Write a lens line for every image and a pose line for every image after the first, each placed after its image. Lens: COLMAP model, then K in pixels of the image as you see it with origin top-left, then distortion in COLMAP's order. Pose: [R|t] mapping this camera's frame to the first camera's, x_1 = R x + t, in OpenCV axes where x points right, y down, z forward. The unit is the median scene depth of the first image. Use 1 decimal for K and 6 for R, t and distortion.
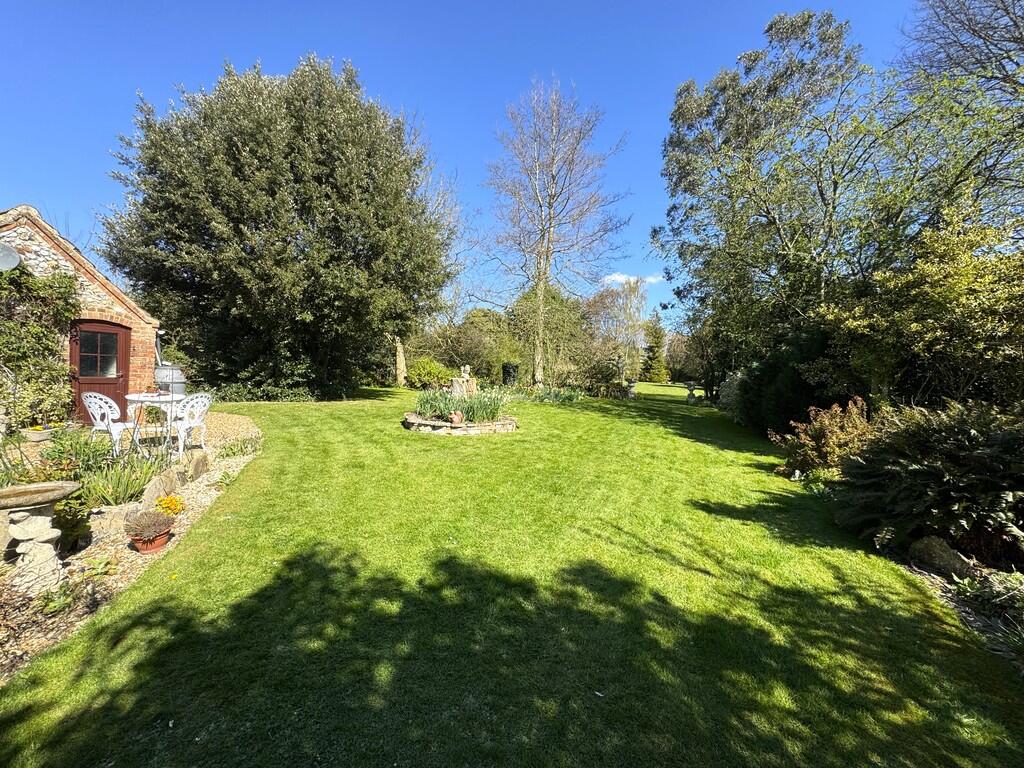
lens RADIAL K [[408.0, 0, 514.5], [0, 408.0, 383.9], [0, 0, 1]] dist [-0.001082, 0.000380]
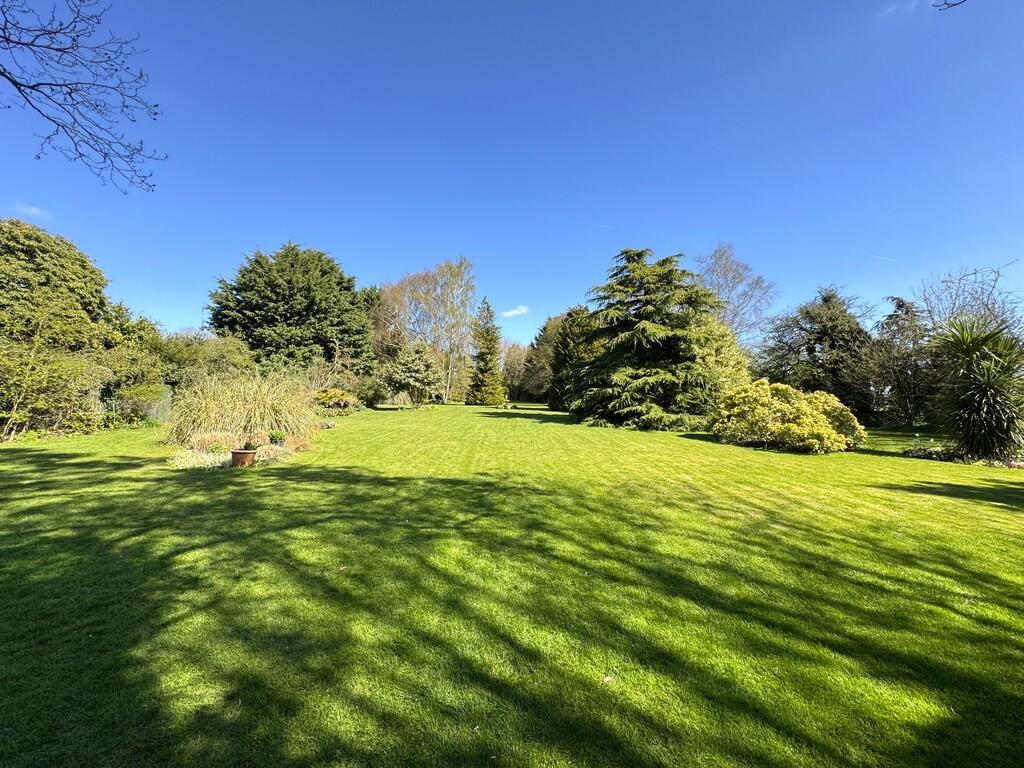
lens RADIAL K [[408.0, 0, 512.2], [0, 408.0, 384.2], [0, 0, 1]] dist [-0.001082, 0.000380]
pose [[0.929316, -0.025481, 0.368405, 0.123536], [0.042660, 0.998345, -0.038560, -0.010125], [-0.366813, 0.051551, 0.928865, 0.332844]]
